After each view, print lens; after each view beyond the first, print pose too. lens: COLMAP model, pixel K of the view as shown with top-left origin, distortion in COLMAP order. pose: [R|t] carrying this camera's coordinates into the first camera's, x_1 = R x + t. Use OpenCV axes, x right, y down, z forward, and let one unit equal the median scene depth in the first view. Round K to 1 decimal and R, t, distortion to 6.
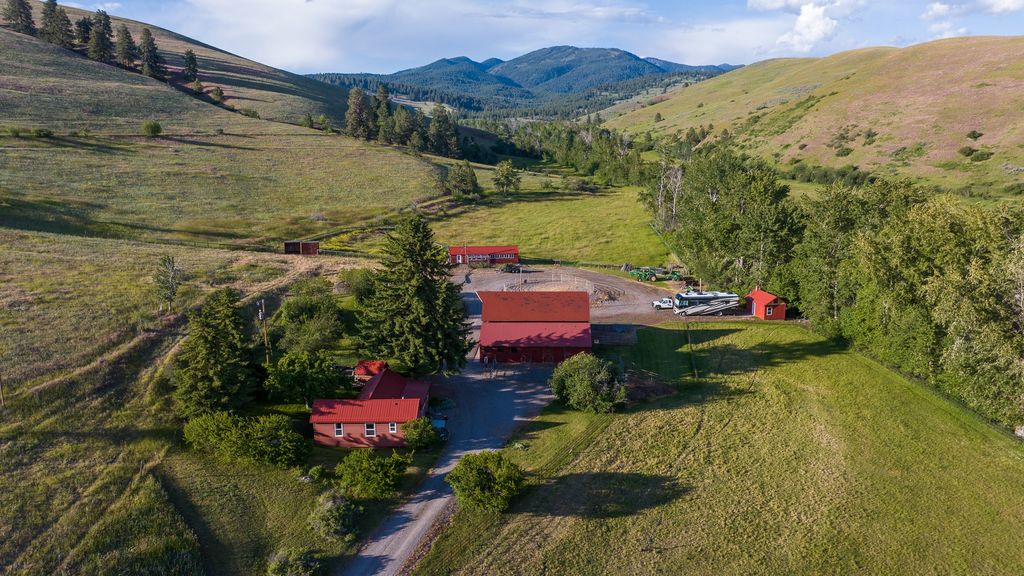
lens RADIAL K [[736.0, 0, 521.5], [0, 736.0, 286.9], [0, 0, 1]] dist [-0.017433, -0.000384]
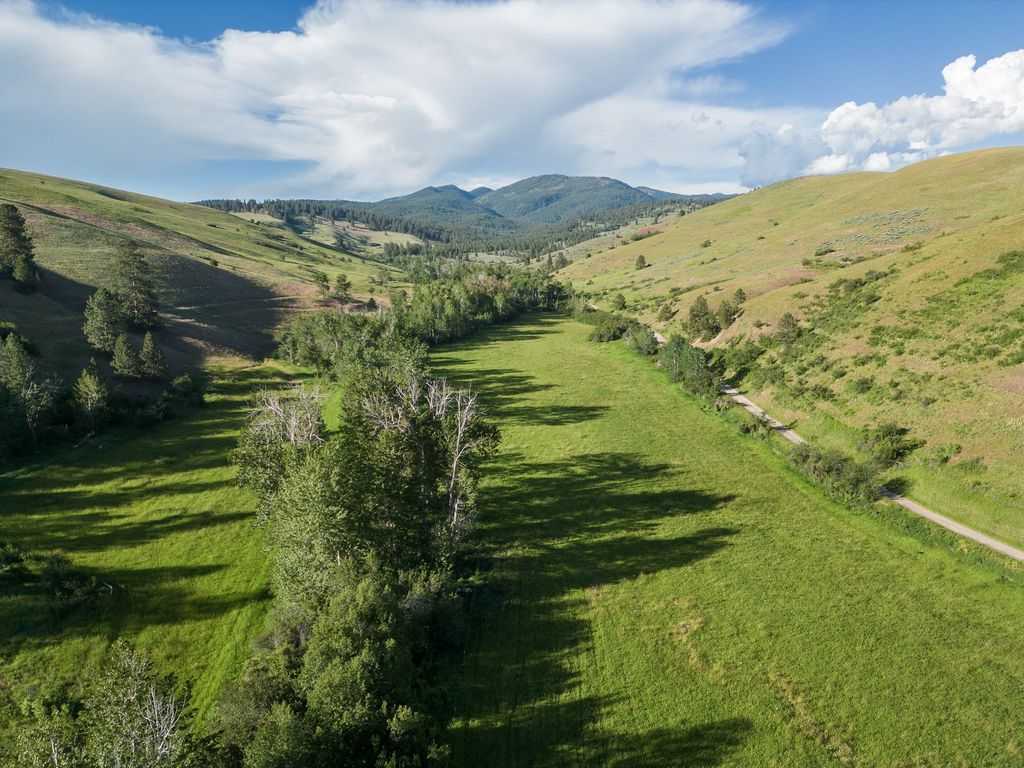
lens RADIAL K [[727.0, 0, 516.9], [0, 727.0, 394.4], [0, 0, 1]] dist [0.055700, -0.049888]
pose [[0.999985, 0.004737, 0.002808, 0.259870], [-0.004660, 0.999633, -0.026692, -0.331553], [-0.002933, 0.026679, 0.999640, 1.238062]]
